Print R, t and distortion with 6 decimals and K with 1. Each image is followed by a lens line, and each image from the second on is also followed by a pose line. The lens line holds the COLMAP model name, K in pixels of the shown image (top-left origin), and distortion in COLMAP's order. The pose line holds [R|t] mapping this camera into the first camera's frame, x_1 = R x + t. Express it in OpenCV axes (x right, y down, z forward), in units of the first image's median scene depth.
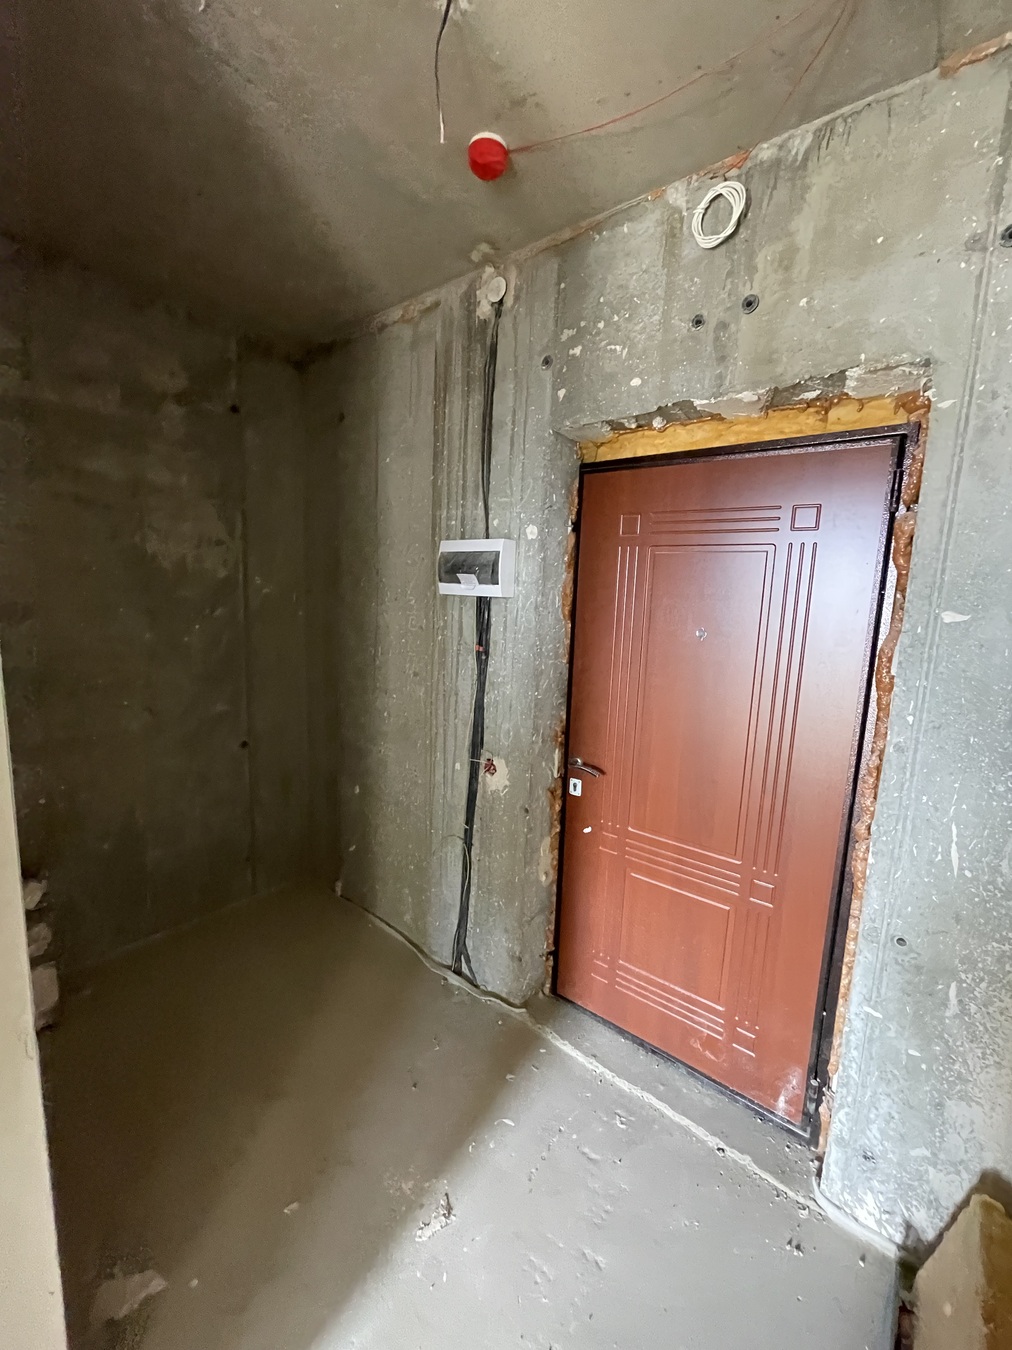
lens RADIAL K [[560.0, 0, 506.0], [0, 560.0, 675.0], [0, 0, 1]] dist [-0.000404, 0.000593]
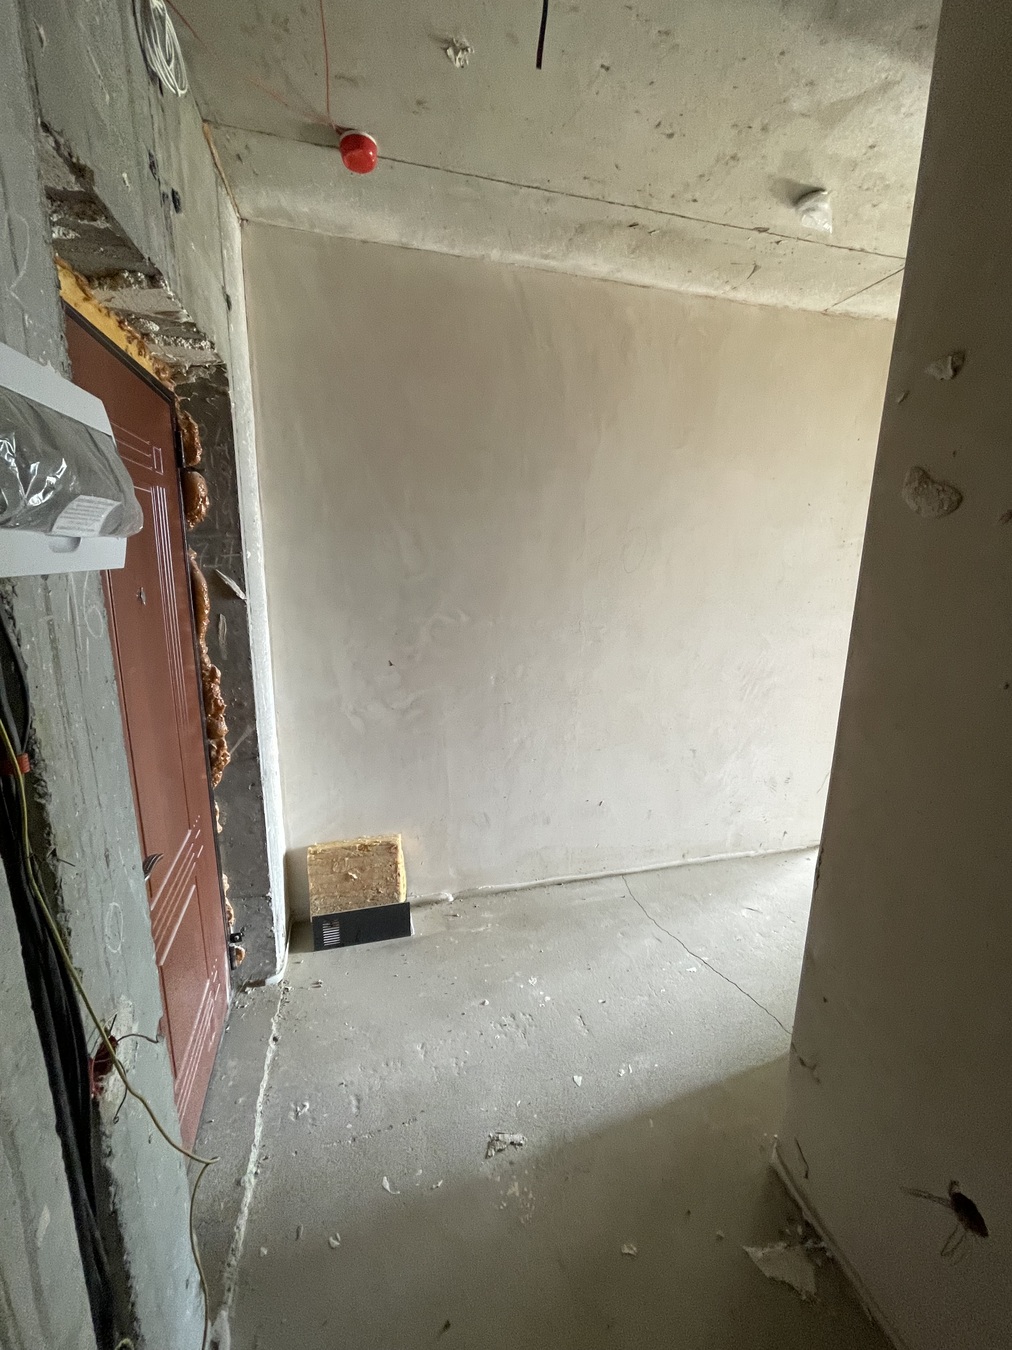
lens RADIAL K [[560.0, 0, 506.0], [0, 560.0, 675.0], [0, 0, 1]] dist [-0.000404, 0.000593]
pose [[-0.810205, -0.172701, 0.560128, -0.549970], [0.048323, 0.932676, 0.357464, -0.250851], [-0.584152, 0.316686, -0.747313, 1.449003]]
